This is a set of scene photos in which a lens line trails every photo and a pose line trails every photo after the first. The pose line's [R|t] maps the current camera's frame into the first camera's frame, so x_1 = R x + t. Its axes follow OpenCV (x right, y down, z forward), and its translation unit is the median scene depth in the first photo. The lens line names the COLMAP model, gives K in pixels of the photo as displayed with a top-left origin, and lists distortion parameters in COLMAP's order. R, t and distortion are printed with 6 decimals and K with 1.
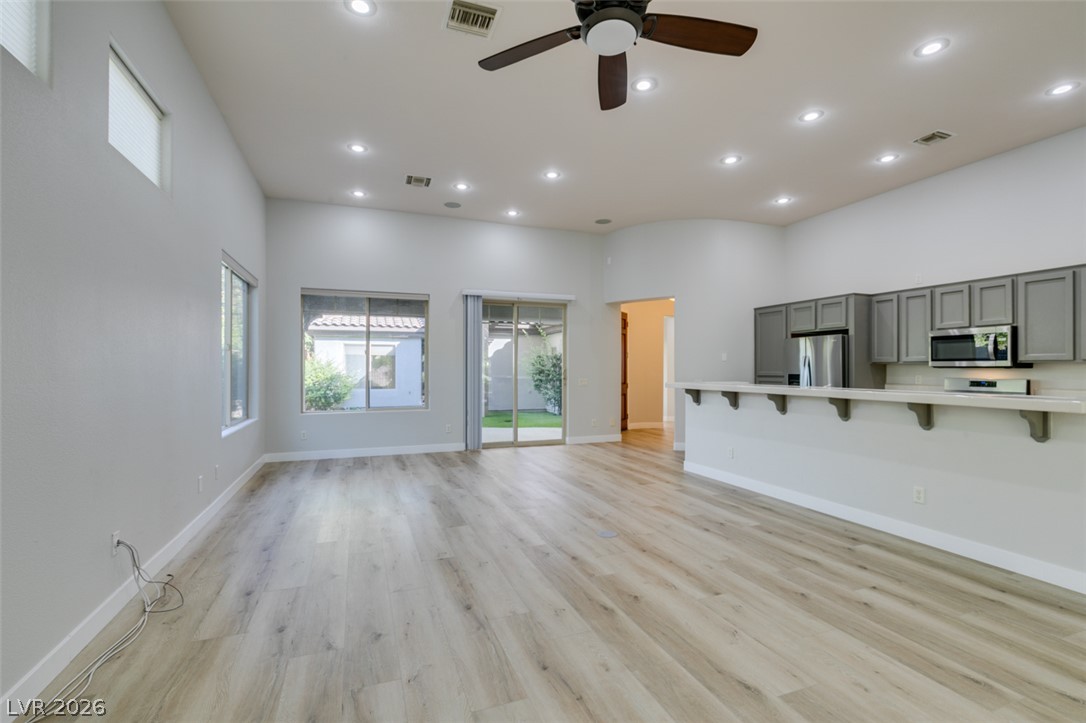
lens RADIAL K [[486.3, 0, 541.4], [0, 486.3, 366.3], [0, 0, 1]] dist [-0.001077, -0.001032]
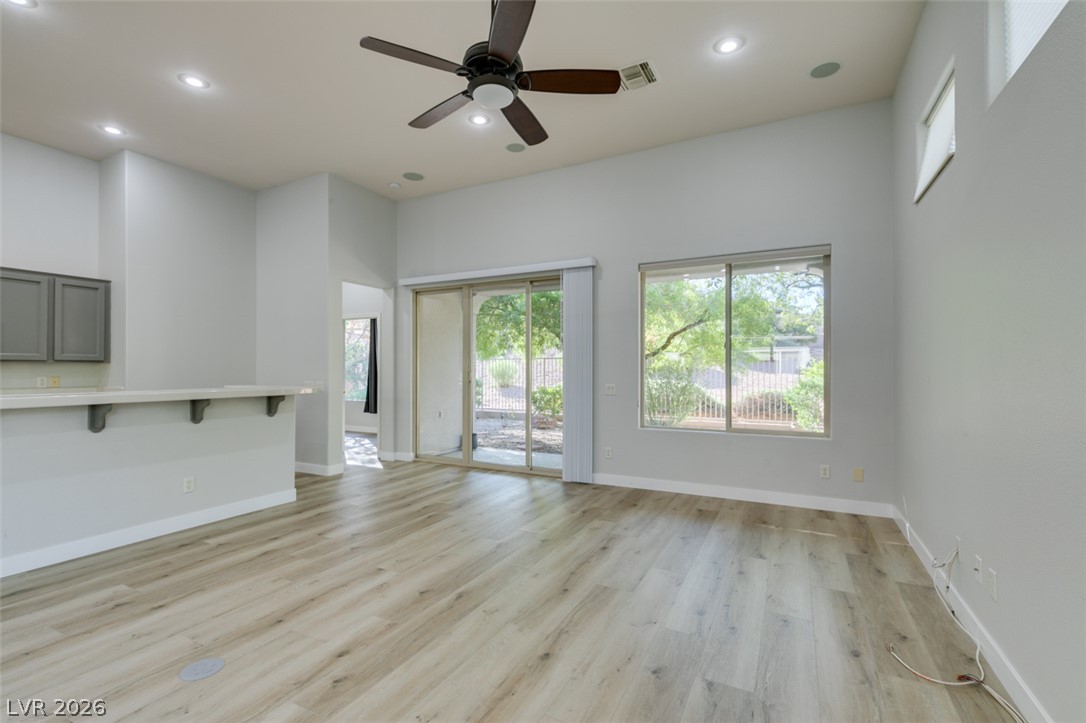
lens RADIAL K [[485.1, 0, 541.0], [0, 485.1, 366.0], [0, 0, 1]] dist [0.004957, -0.001534]
pose [[-0.664768, 0.003912, 0.747040, -0.406844], [-0.004483, 0.999947, -0.009226, 0.004569], [-0.747036, -0.009482, -0.664716, 0.829285]]
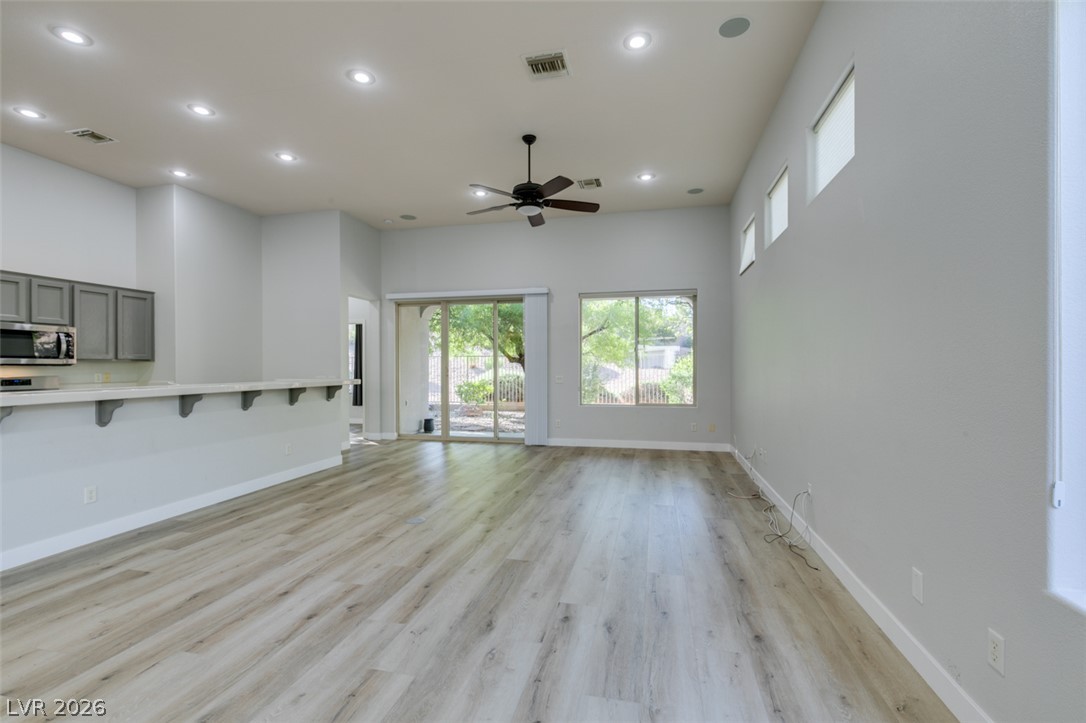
lens RADIAL K [[485.1, 0, 541.0], [0, 485.1, 366.0], [0, 0, 1]] dist [0.004957, -0.001534]
pose [[-0.828331, 0.001499, 0.560237, -0.526376], [-0.000001, 0.999996, -0.002678, 0.007272], [-0.560239, -0.002219, -0.828328, 1.323202]]
